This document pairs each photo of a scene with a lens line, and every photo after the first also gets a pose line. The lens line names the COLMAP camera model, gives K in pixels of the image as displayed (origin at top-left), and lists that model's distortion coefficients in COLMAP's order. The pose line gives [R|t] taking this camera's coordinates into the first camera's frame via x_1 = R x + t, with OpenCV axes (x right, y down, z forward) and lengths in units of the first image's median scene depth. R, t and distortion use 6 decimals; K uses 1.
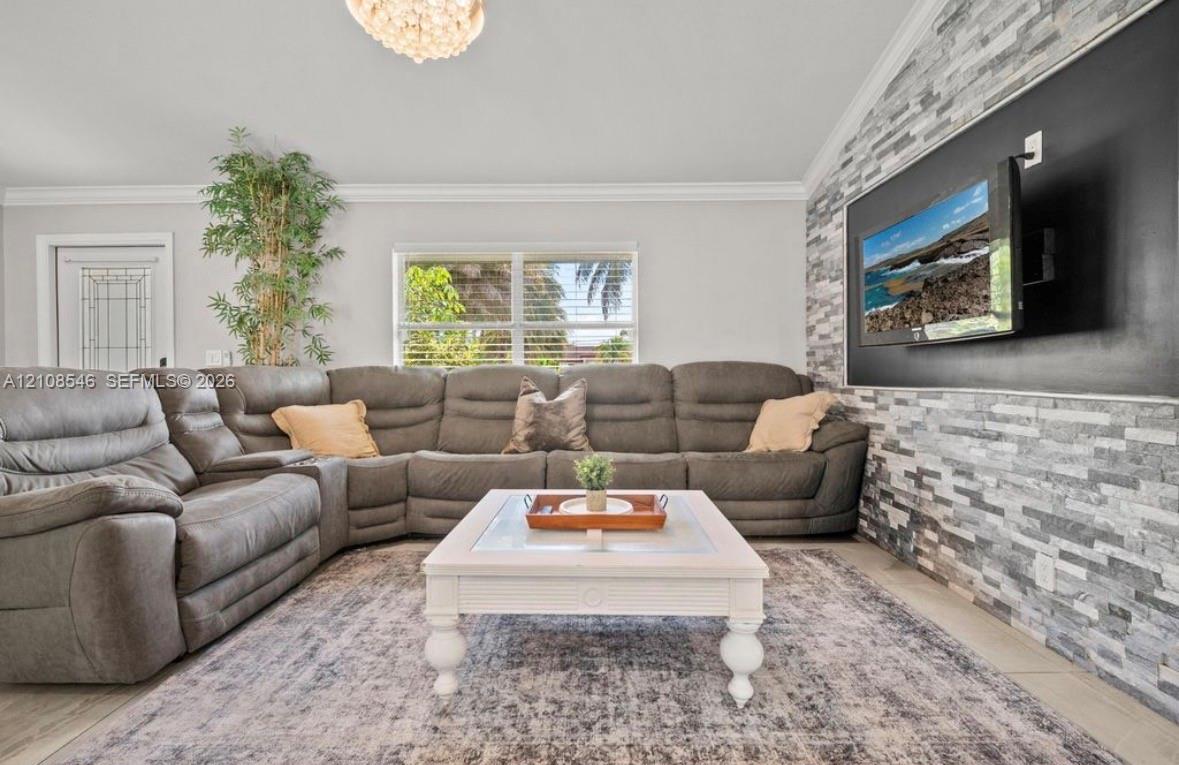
lens RADIAL K [[533.1, 0, 586.0], [0, 533.1, 380.6], [0, 0, 1]] dist [0.007715, -0.000428]
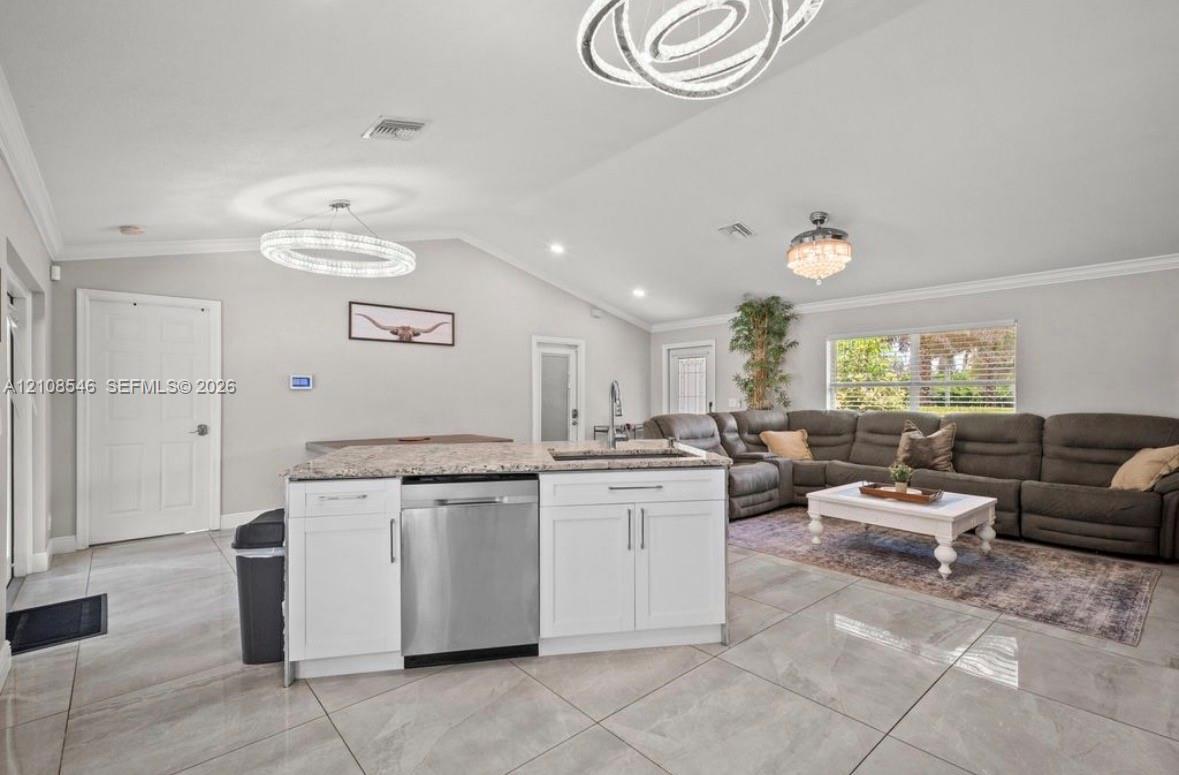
lens RADIAL K [[533.5, 0, 590.4], [0, 533.5, 395.1], [0, 0, 1]] dist [0.021716, -0.000593]
pose [[0.666571, 0.006215, -0.745416, 0.523509], [-0.013116, 0.999908, -0.003391, -0.075945], [0.745326, 0.012037, 0.666591, -0.878154]]
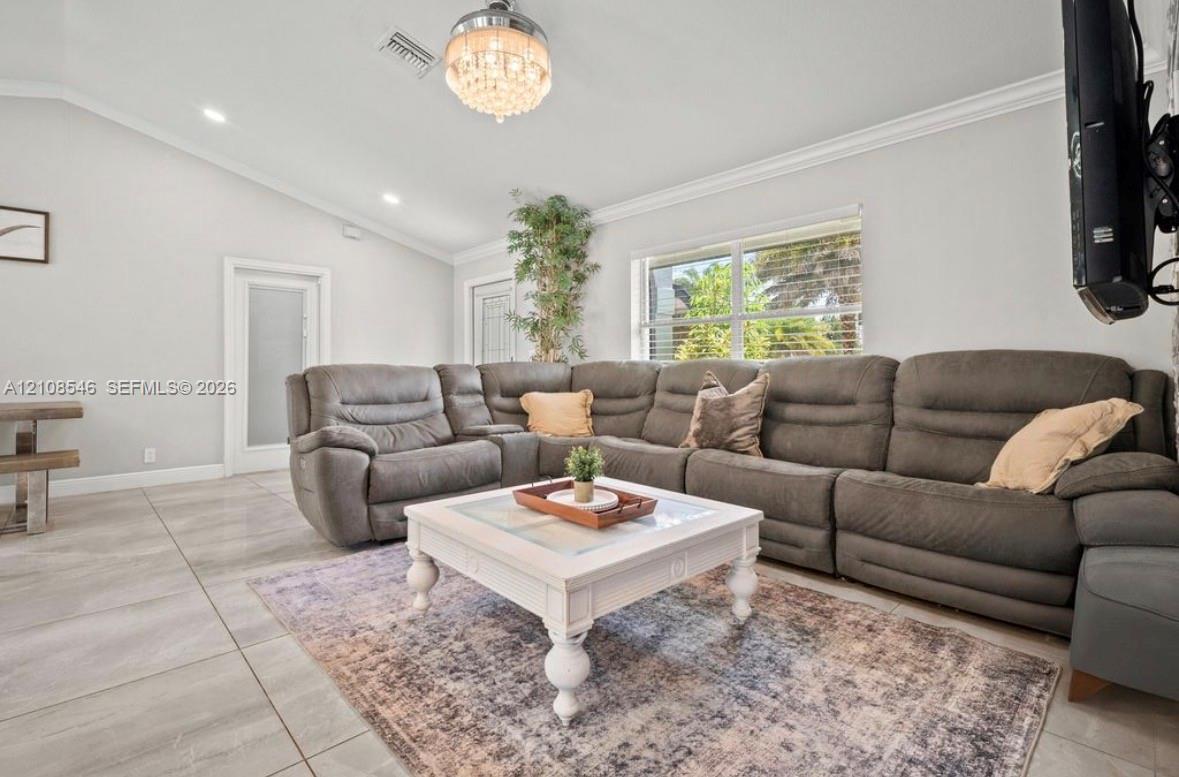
lens RADIAL K [[537.4, 0, 585.0], [0, 537.4, 368.4], [0, 0, 1]] dist [0.009889, -0.000675]
pose [[0.694435, 0.002857, -0.719550, 0.524944], [-0.009021, 0.999948, -0.004735, -0.006482], [0.719499, 0.009780, 0.694424, 0.189460]]
